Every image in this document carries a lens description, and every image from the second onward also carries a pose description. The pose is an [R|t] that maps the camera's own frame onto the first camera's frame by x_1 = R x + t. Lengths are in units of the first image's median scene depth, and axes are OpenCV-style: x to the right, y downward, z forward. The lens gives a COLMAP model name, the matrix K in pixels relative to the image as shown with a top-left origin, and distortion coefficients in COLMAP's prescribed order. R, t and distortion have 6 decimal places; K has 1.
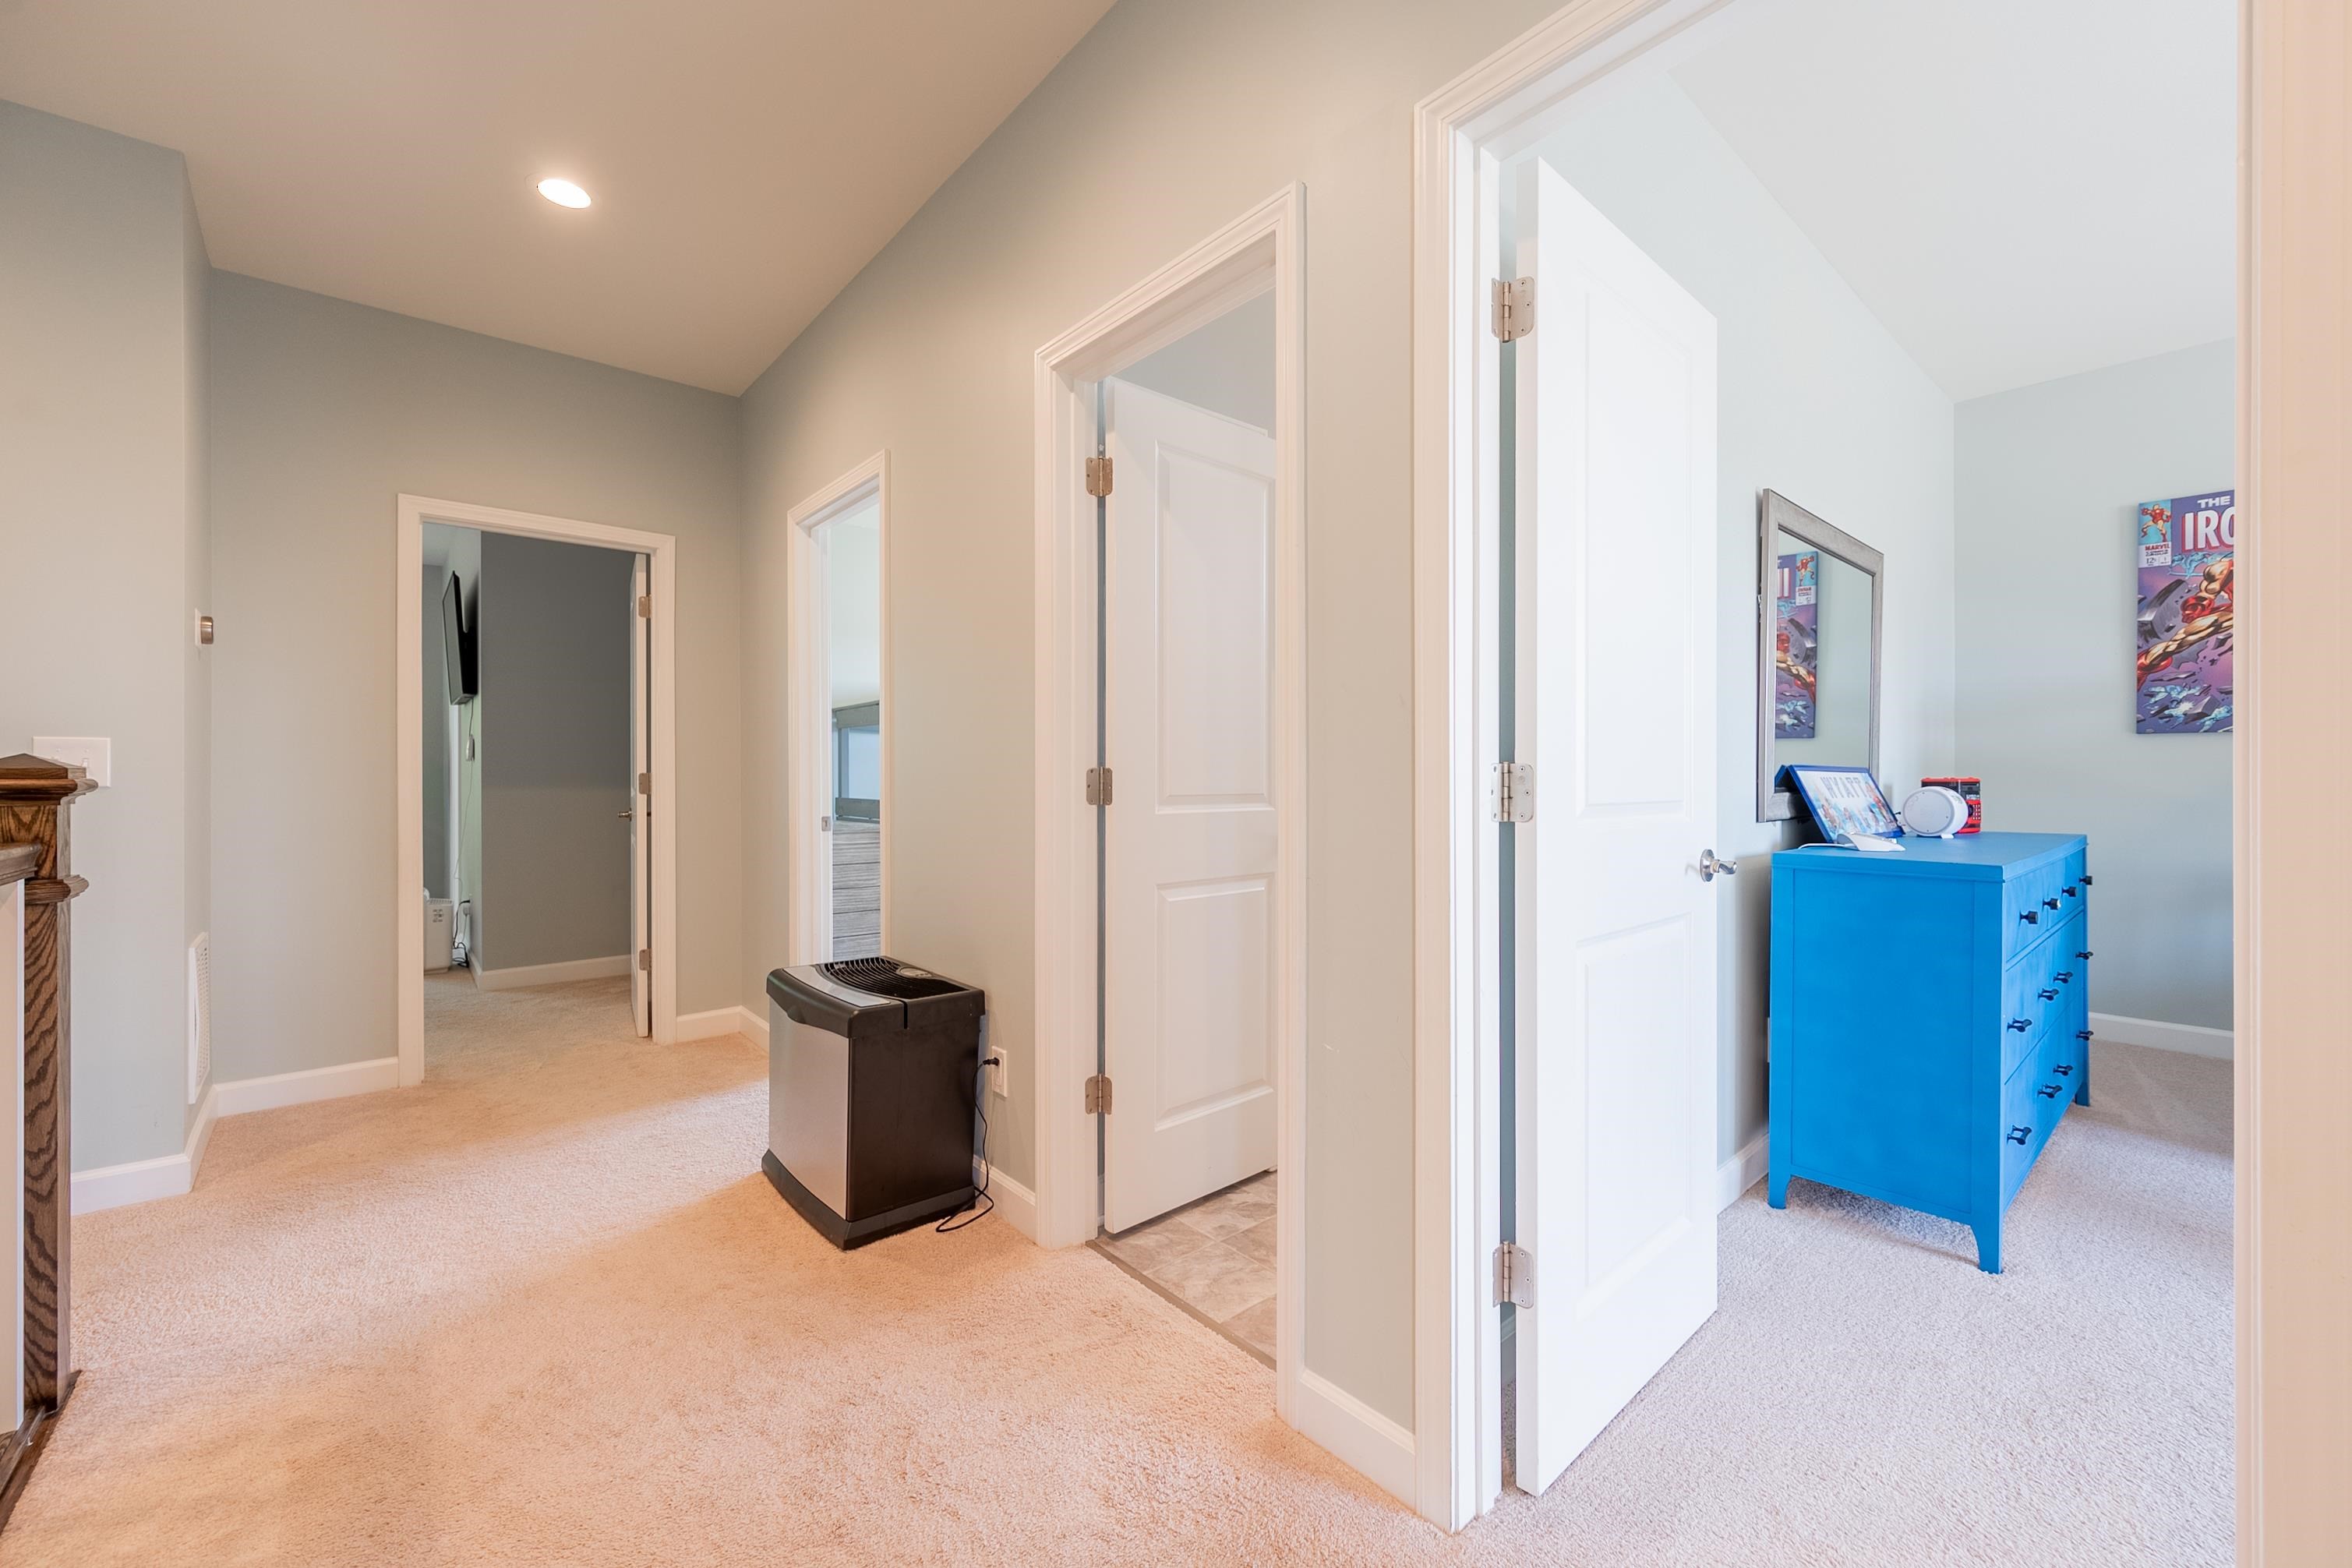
lens RADIAL K [[947.2, 0, 1171.5], [0, 947.2, 774.1], [0, 0, 1]] dist [0.001059, 0.000104]
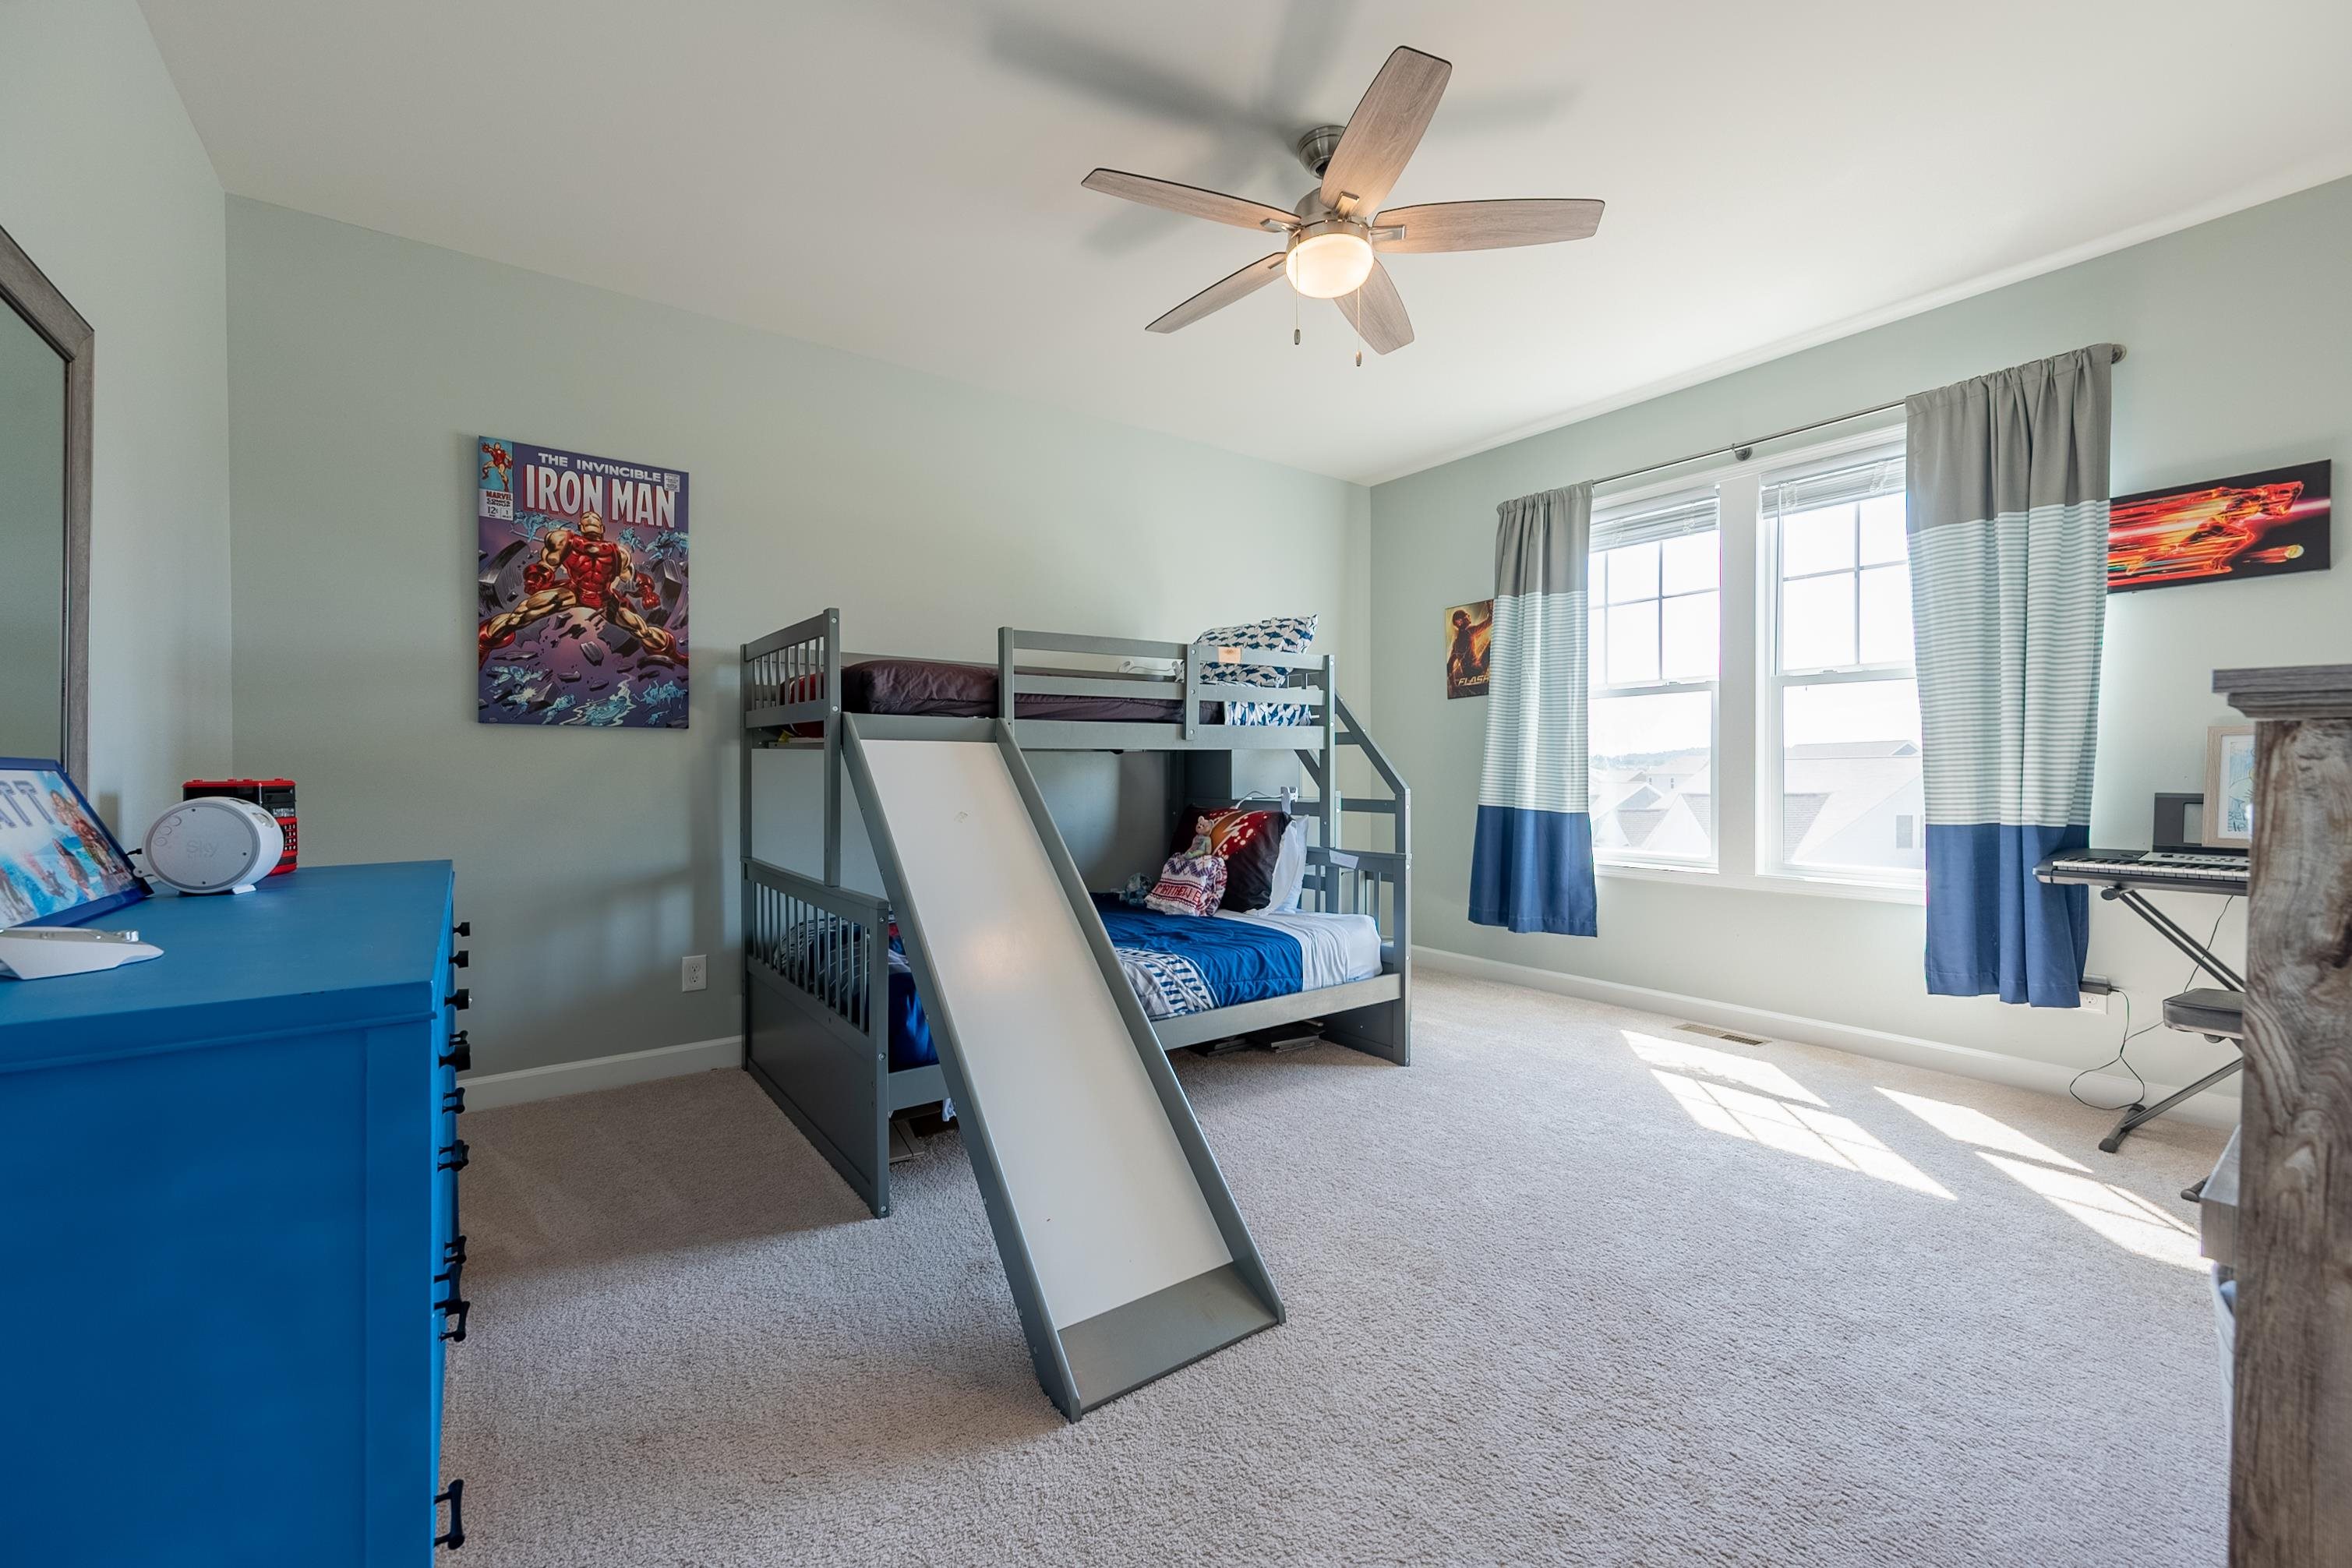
lens RADIAL K [[947.2, 0, 1169.4], [0, 947.2, 778.6], [0, 0, 1]] dist [0.001059, 0.000104]
pose [[0.081405, -0.007166, 0.996655, 0.274825], [0.004374, 0.999967, 0.006833, 0.001915], [-0.996672, 0.003804, 0.081433, 0.364702]]
